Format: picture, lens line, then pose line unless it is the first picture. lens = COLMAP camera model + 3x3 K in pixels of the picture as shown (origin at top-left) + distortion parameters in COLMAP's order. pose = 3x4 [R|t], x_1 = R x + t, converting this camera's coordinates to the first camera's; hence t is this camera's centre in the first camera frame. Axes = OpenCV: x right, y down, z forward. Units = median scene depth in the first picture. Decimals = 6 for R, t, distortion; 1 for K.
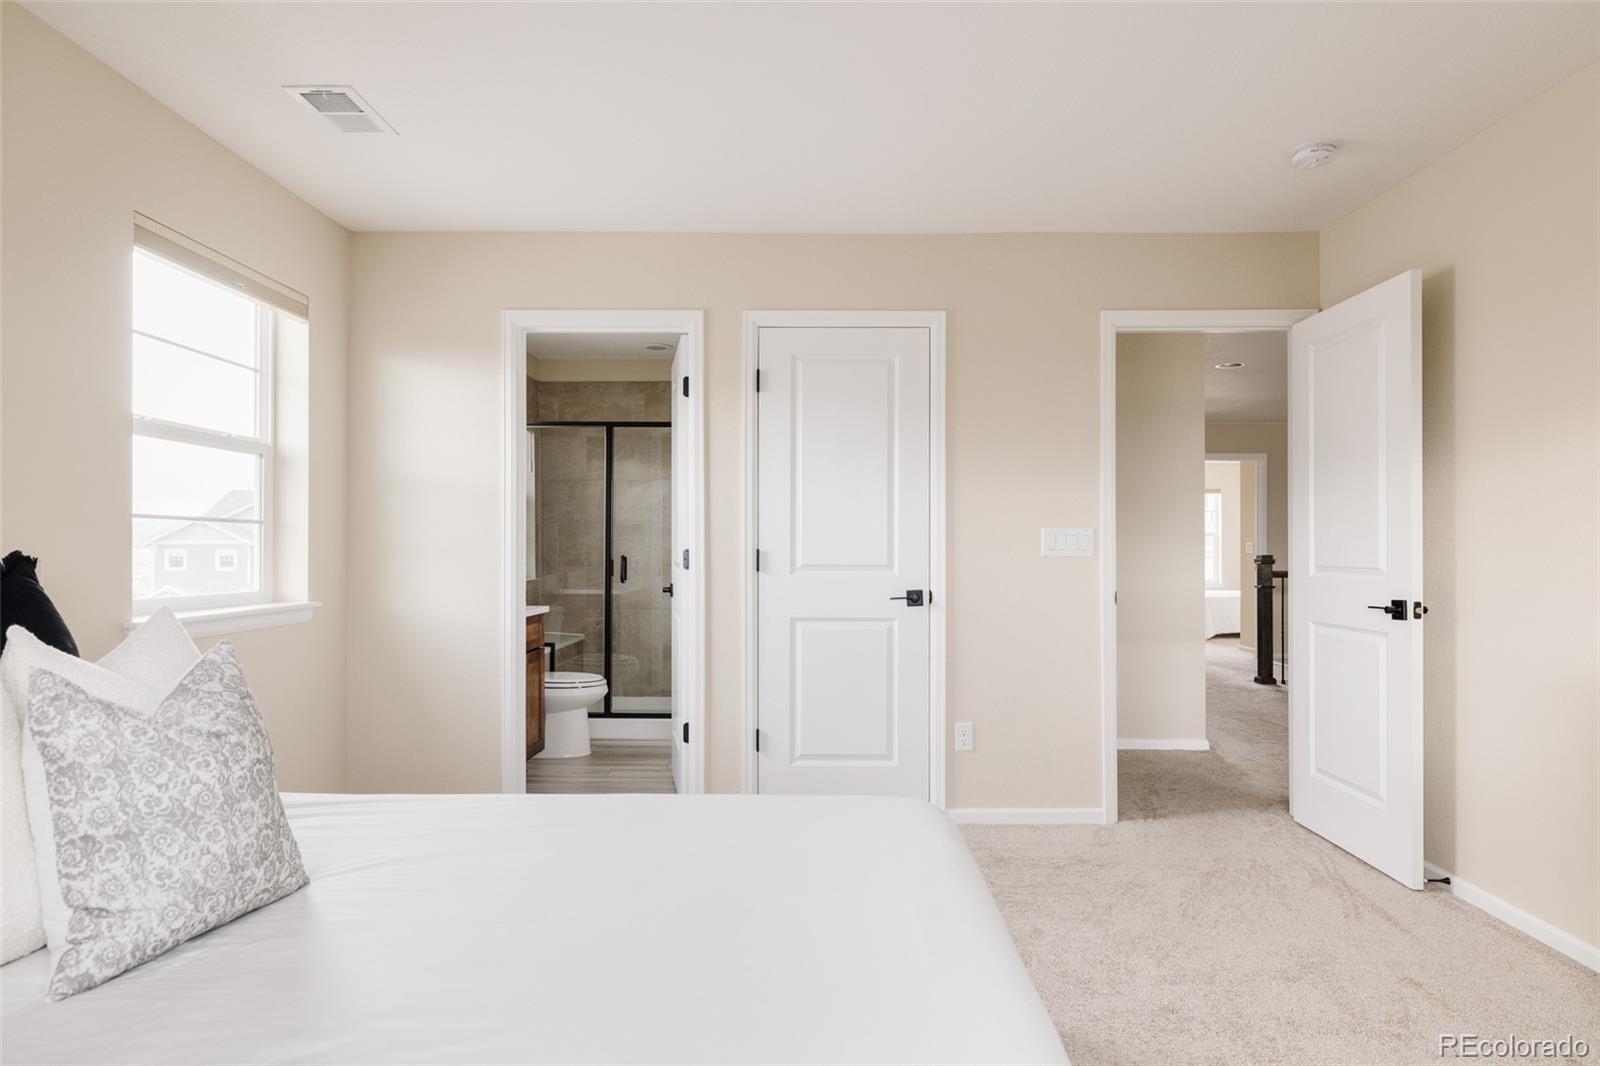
lens RADIAL K [[909.9, 0, 803.6], [0, 909.9, 542.0], [0, 0, 1]] dist [-0.000974, -0.001975]
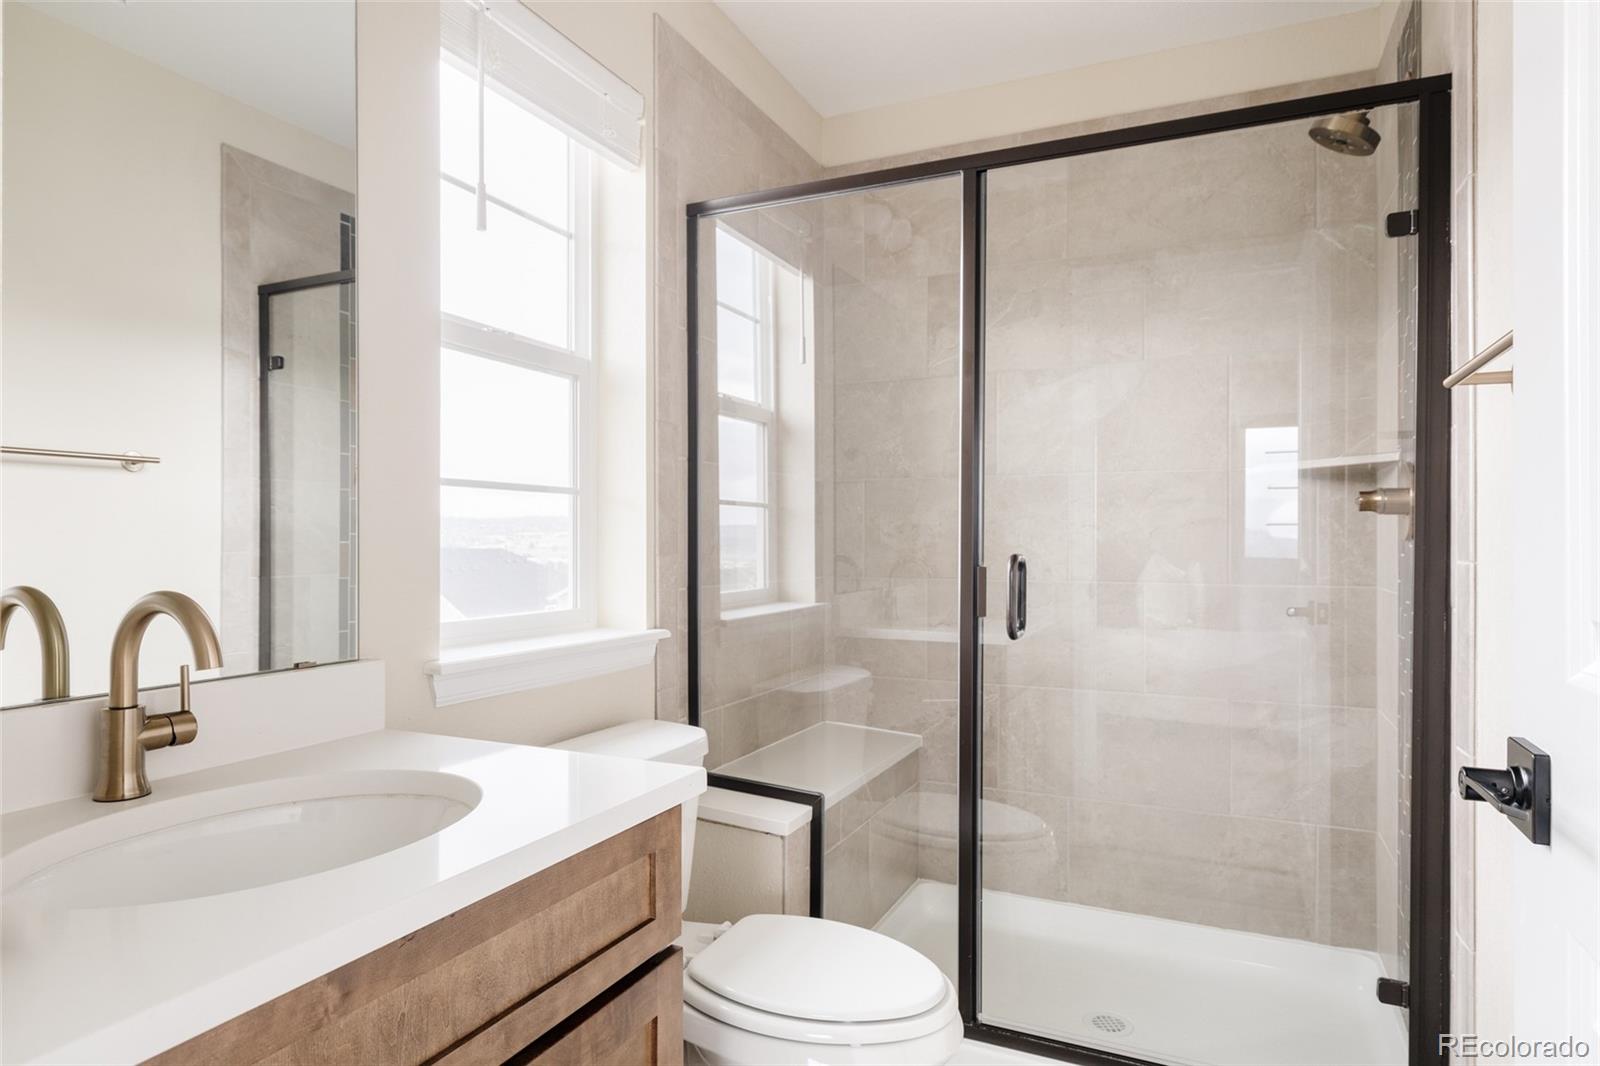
lens RADIAL K [[909.9, 0, 803.6], [0, 909.9, 542.0], [0, 0, 1]] dist [-0.000974, -0.001975]
pose [[0.914797, 0.002990, -0.403902, -0.119679], [0.000063, 0.999972, 0.007544, 0.006331], [0.403913, -0.006927, 0.914771, 0.590679]]
